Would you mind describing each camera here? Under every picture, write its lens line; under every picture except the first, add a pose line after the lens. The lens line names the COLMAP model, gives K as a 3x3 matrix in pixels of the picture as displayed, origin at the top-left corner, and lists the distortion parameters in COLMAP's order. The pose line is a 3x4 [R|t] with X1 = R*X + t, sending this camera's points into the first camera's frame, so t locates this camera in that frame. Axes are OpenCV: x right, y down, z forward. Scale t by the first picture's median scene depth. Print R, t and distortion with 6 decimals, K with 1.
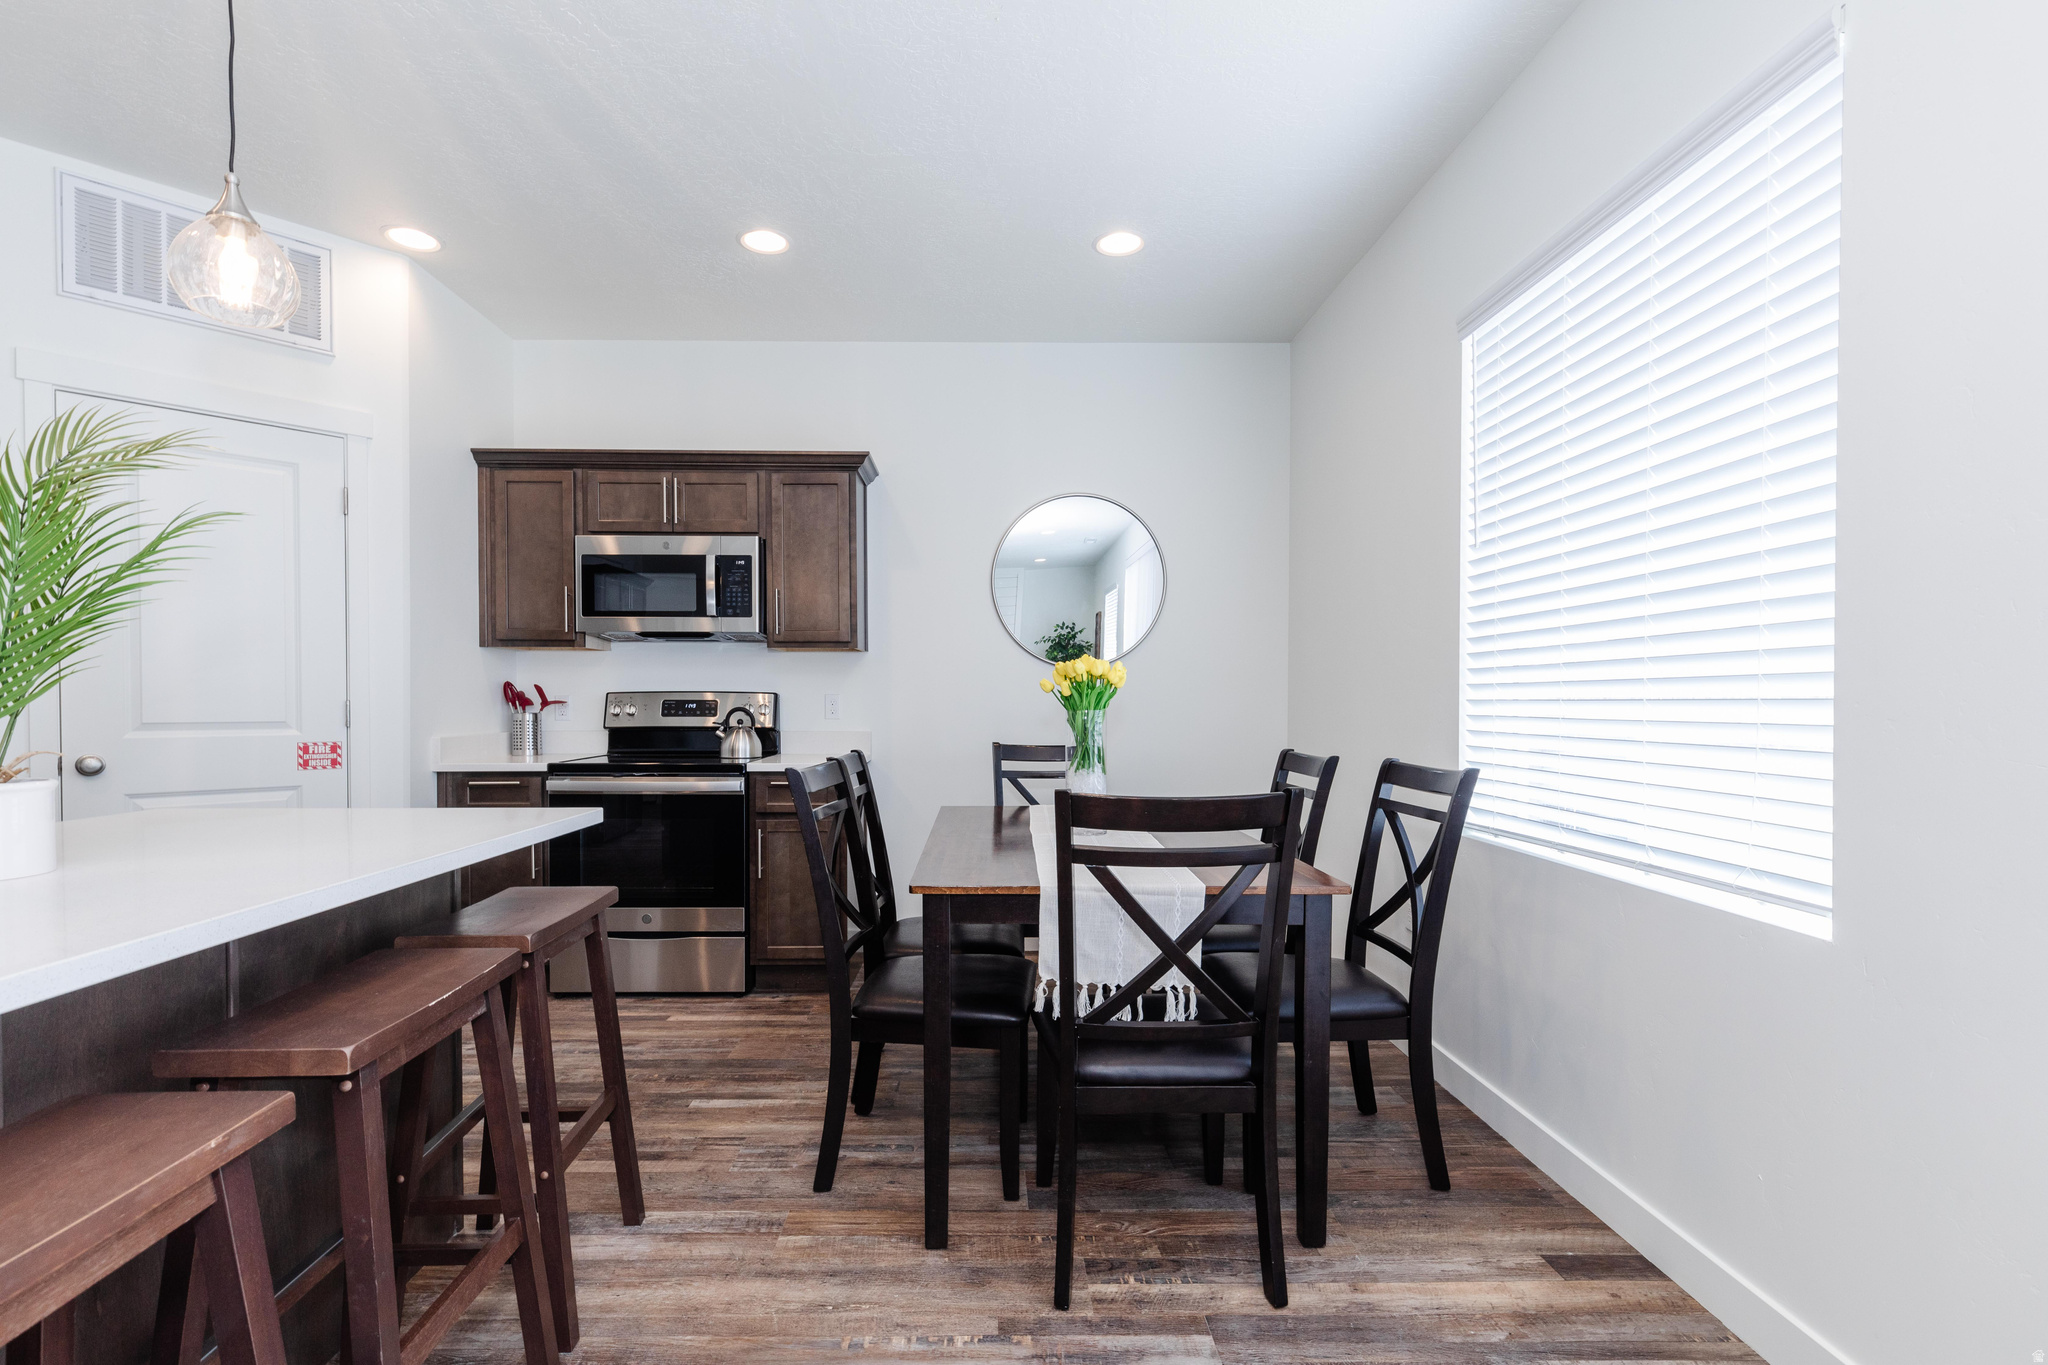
lens RADIAL K [[932.0, 0, 1008.8], [0, 932.0, 719.8], [0, 0, 1]] dist [0.004748, -0.000205]
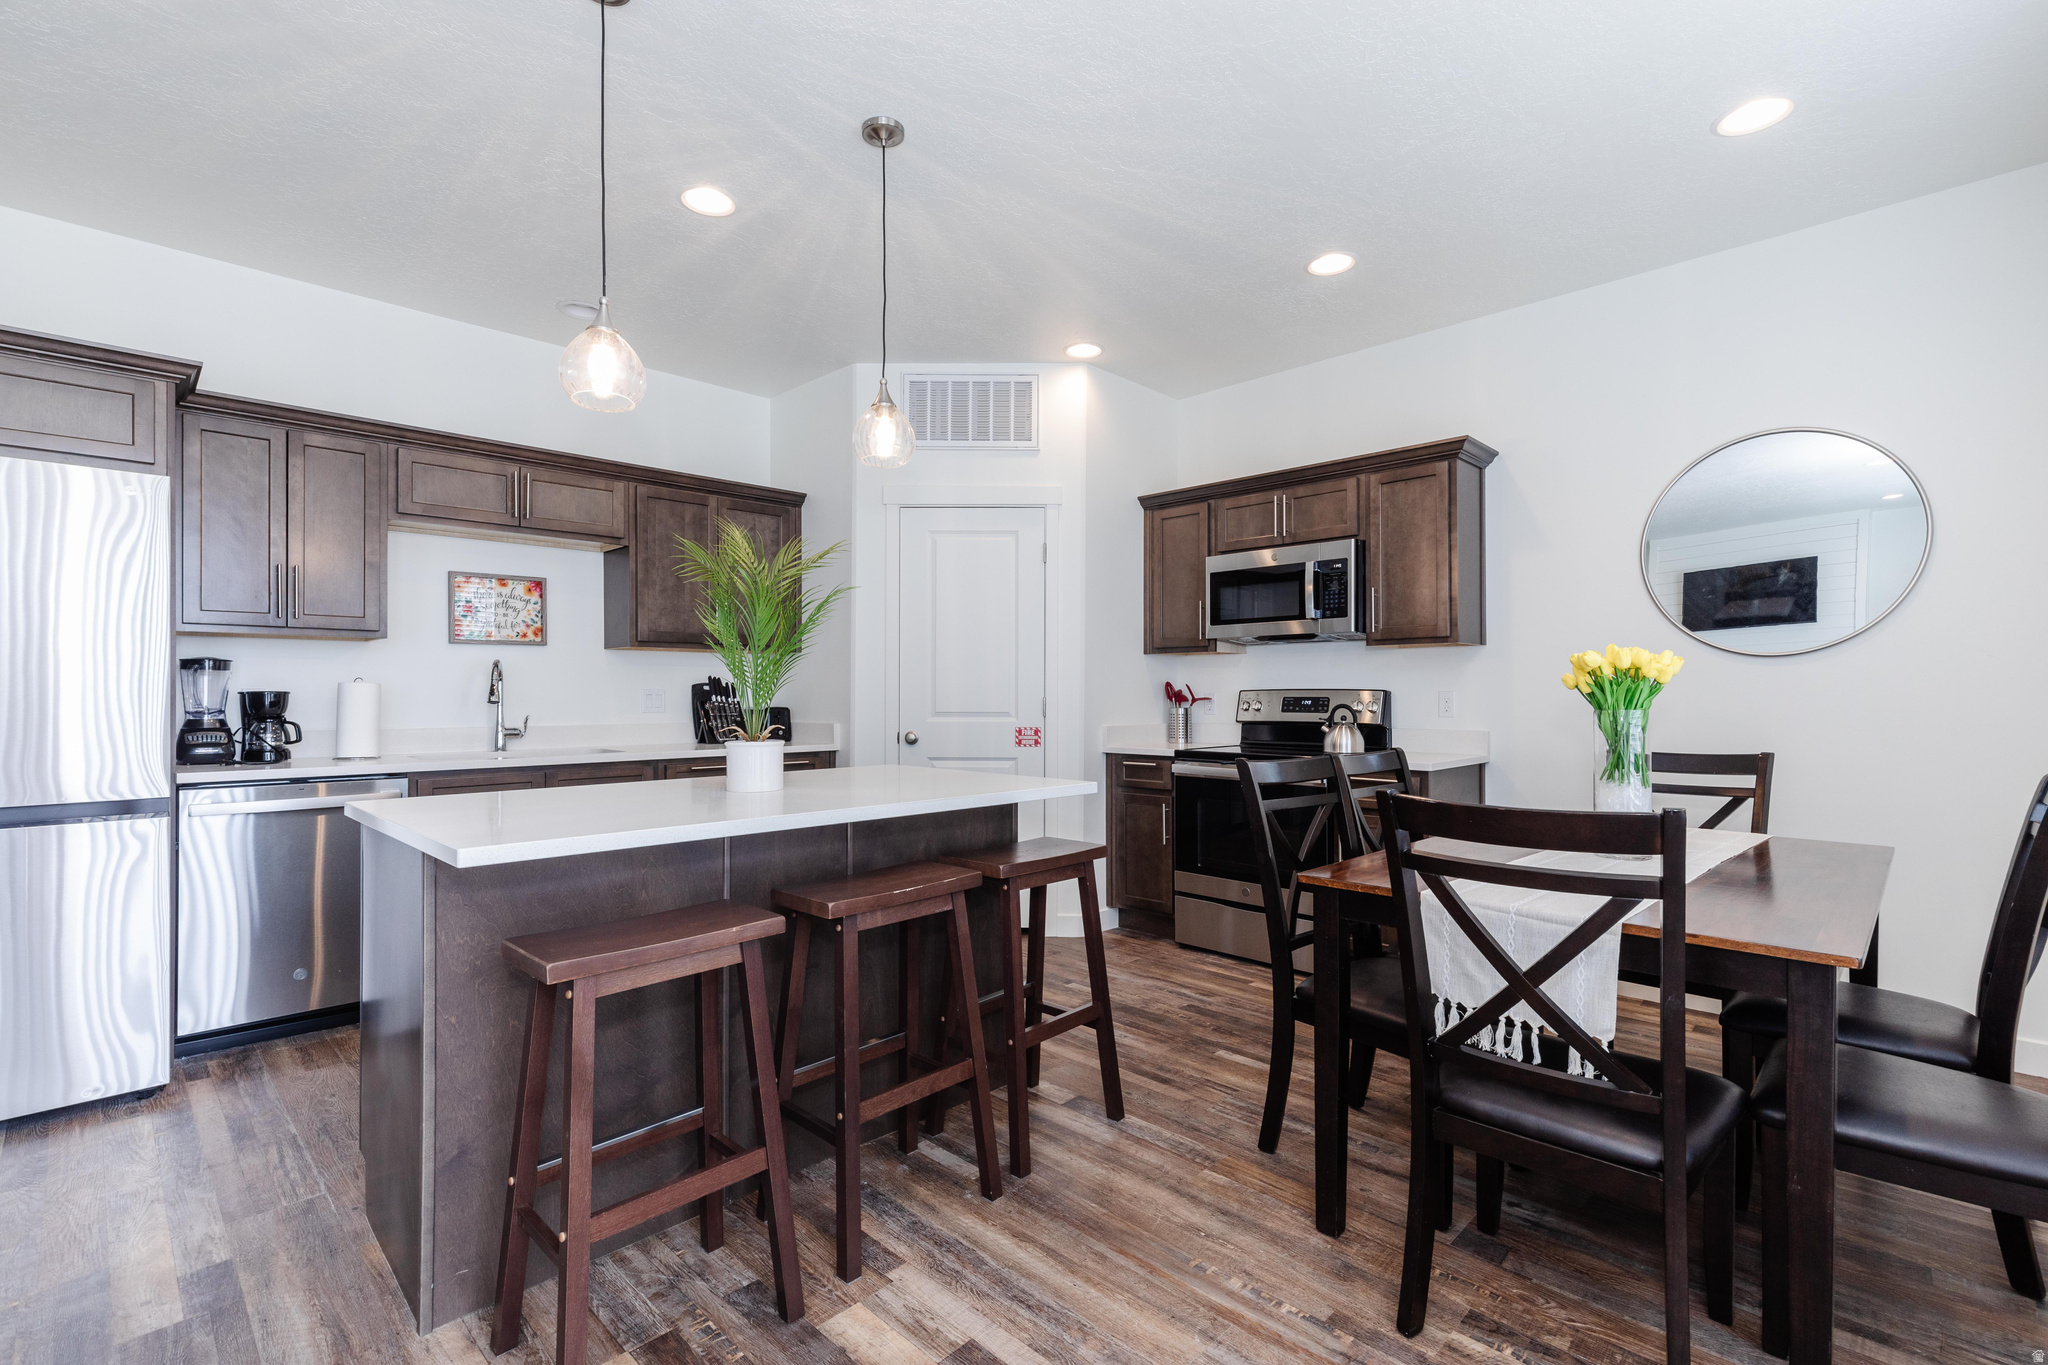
lens RADIAL K [[937.0, 0, 1024.4], [0, 937.0, 696.1], [0, 0, 1]] dist [0.002690, -0.000486]
pose [[0.697922, -0.000772, -0.716173, 0.222824], [-0.014338, 0.999784, -0.015050, -0.001436], [0.716030, 0.020772, 0.697761, 0.017196]]
